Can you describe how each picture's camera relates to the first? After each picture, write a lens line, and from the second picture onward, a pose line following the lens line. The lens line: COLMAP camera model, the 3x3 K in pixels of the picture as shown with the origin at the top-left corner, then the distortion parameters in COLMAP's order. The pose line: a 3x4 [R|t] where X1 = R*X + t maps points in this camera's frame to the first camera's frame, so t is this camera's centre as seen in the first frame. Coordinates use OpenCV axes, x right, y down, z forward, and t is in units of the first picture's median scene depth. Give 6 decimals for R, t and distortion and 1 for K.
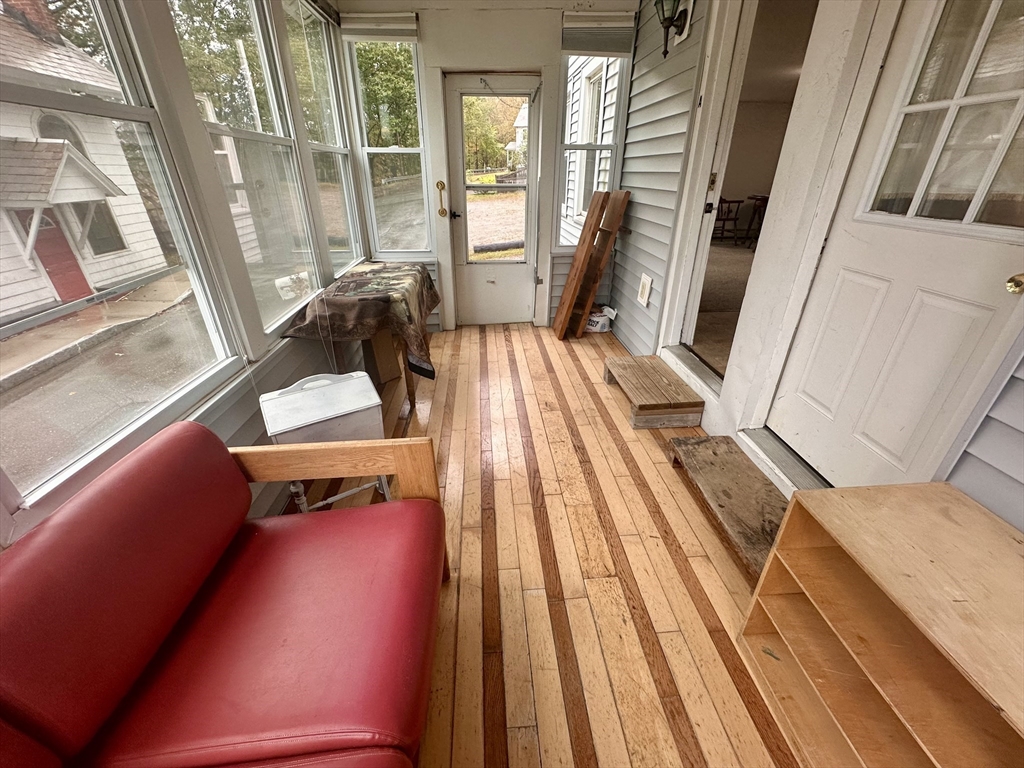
lens RADIAL K [[411.8, 0, 513.9], [0, 411.8, 382.9], [0, 0, 1]] dist [-0.000662, -0.000223]
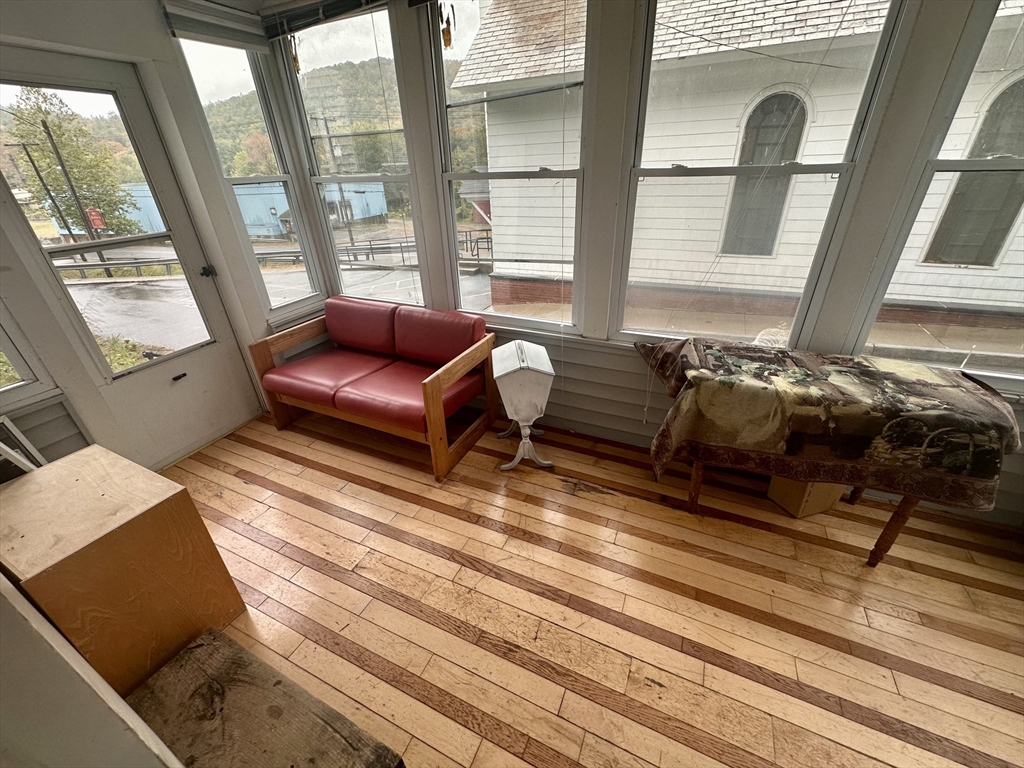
lens RADIAL K [[411.8, 0, 512.5], [0, 411.8, 386.6], [0, 0, 1]] dist [-0.000662, -0.000223]
pose [[-0.489944, 0.430268, -0.758172, 0.551245], [-0.364872, 0.688651, 0.626601, -0.638665], [0.791722, 0.583635, -0.180408, 1.010906]]
